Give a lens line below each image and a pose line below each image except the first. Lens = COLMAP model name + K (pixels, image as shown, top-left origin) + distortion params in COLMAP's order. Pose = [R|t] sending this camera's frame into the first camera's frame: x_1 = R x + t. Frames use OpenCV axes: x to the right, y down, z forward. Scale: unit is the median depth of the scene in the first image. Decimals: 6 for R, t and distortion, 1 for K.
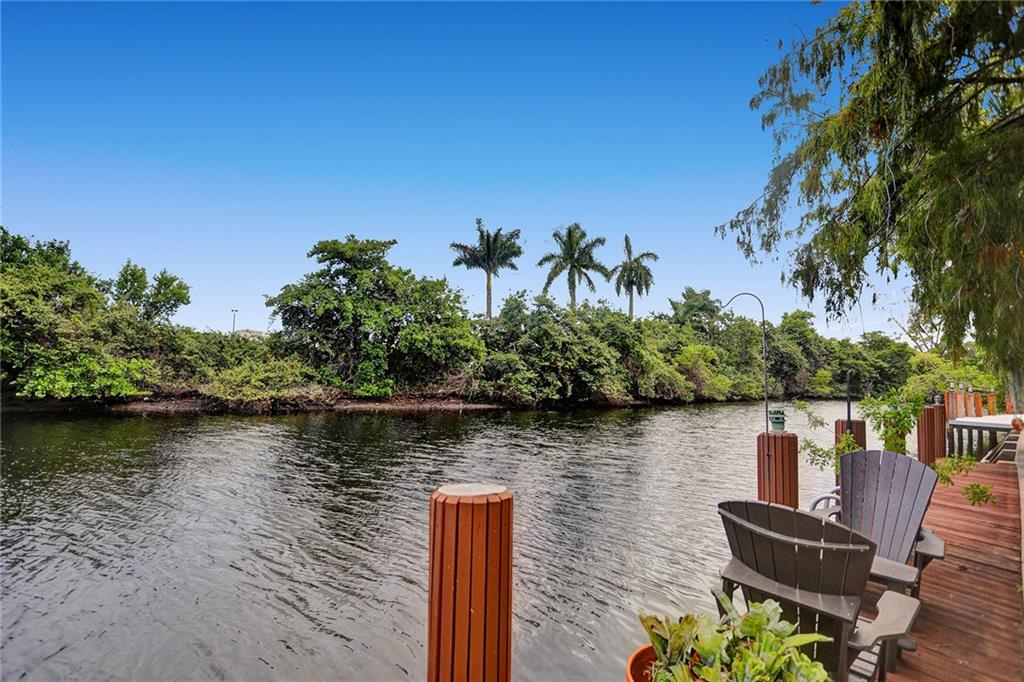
lens RADIAL K [[511.6, 0, 513.5], [0, 511.6, 341.0], [0, 0, 1]] dist [-0.072139, 0.032546]
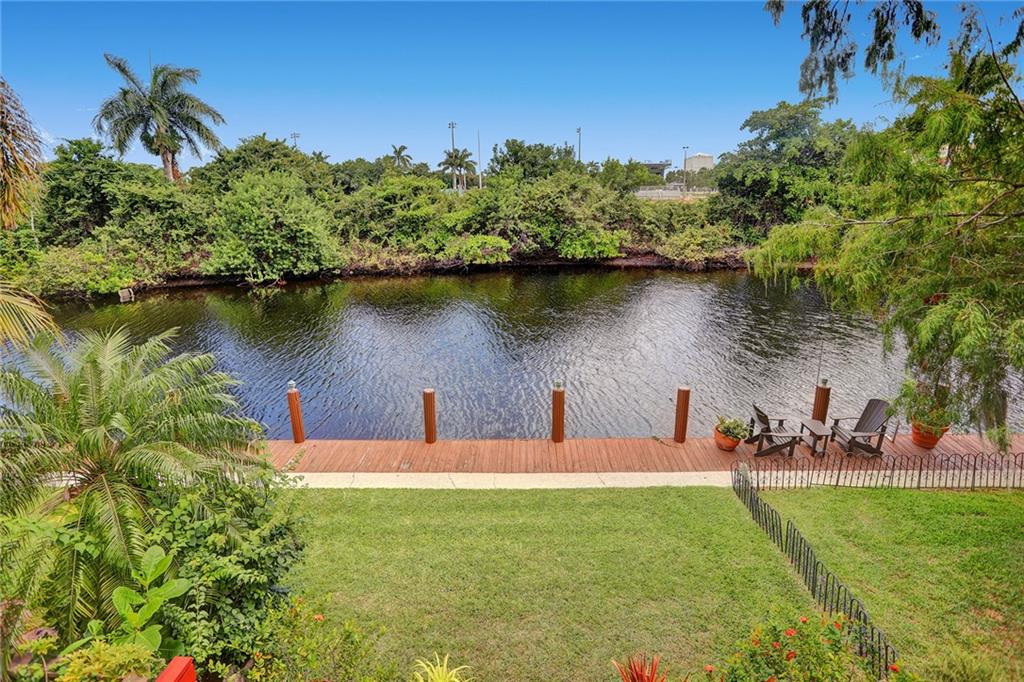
lens RADIAL K [[519.7, 0, 511.2], [0, 519.7, 338.1], [0, 0, 1]] dist [-0.071767, 0.032193]
pose [[0.672353, 0.161274, -0.722448, 0.133052], [0.094607, 0.949252, 0.299950, -0.105941], [0.734160, -0.270021, 0.622975, -0.192211]]
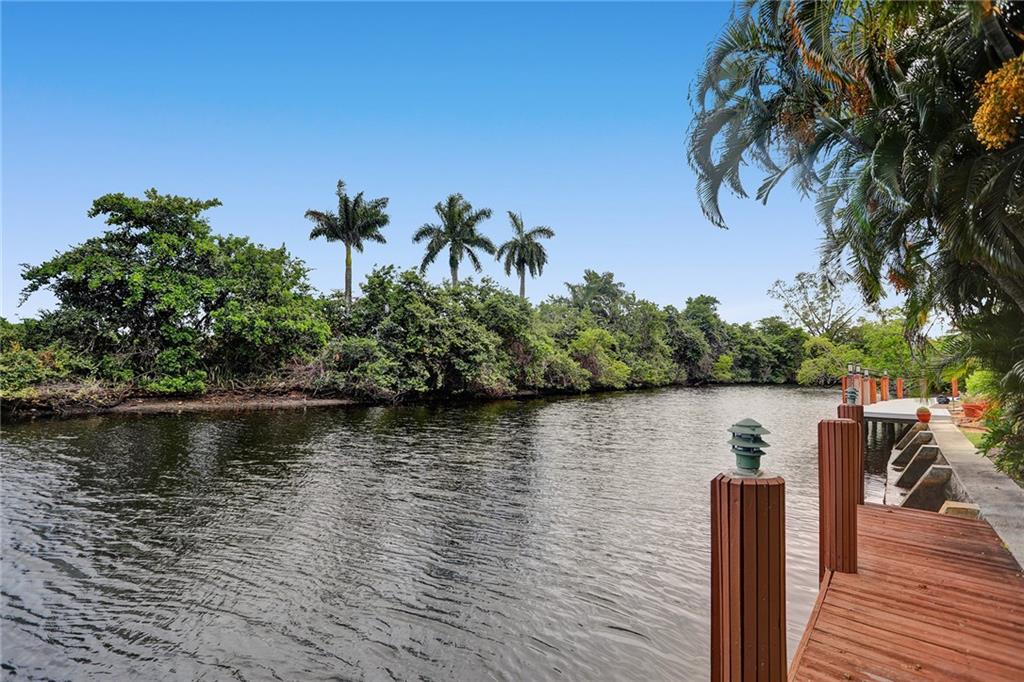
lens RADIAL K [[510.4, 0, 513.1], [0, 510.4, 339.1], [0, 0, 1]] dist [-0.083313, 0.044674]
pose [[0.989248, -0.008438, 0.146007, 0.119255], [0.006077, 0.999844, 0.016609, 0.013616], [-0.146124, -0.015543, 0.989144, 0.147985]]
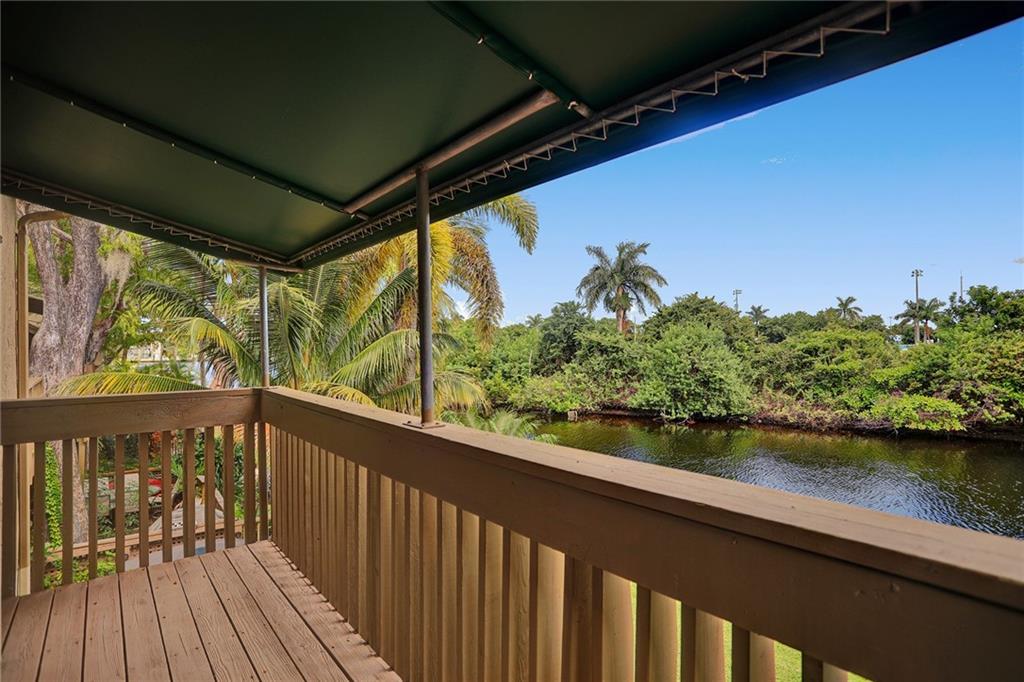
lens RADIAL K [[513.0, 0, 517.2], [0, 513.0, 345.6], [0, 0, 1]] dist [-0.060158, 0.027673]
pose [[-0.056365, -0.034805, -0.997803, 0.201312], [0.072870, 0.996583, -0.038878, -0.098463], [0.995747, -0.074901, -0.053636, -0.167434]]
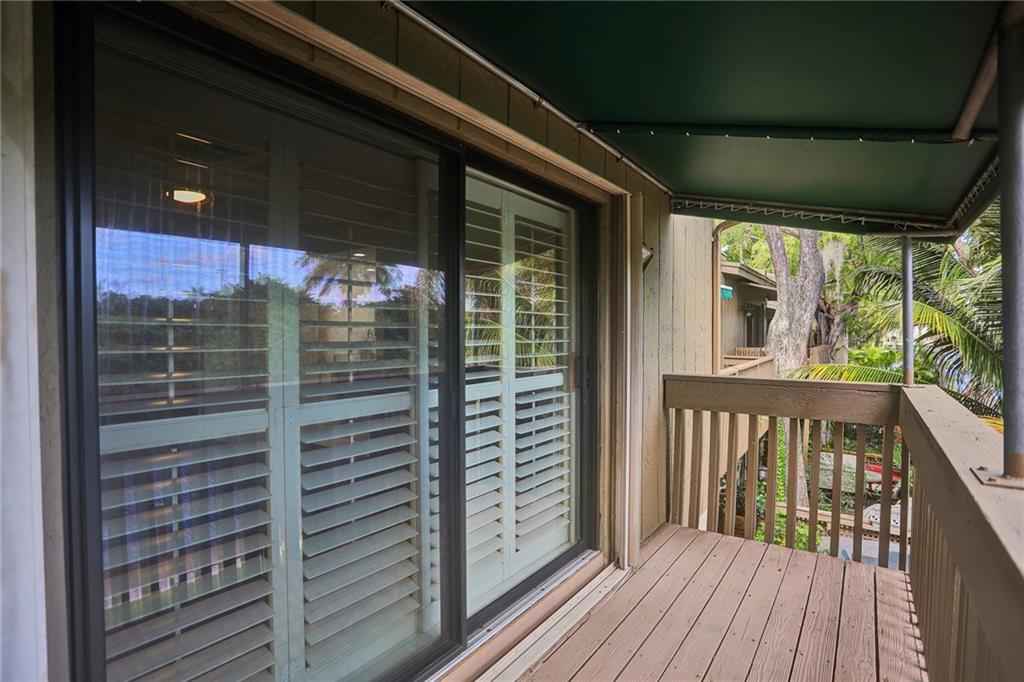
lens RADIAL K [[519.7, 0, 511.2], [0, 519.7, 338.1], [0, 0, 1]] dist [-0.071767, 0.032193]
pose [[-0.980889, -0.033368, -0.191687, 0.182764], [-0.022142, 0.997928, -0.060414, -0.098899], [0.193306, -0.055015, -0.979595, -0.156271]]
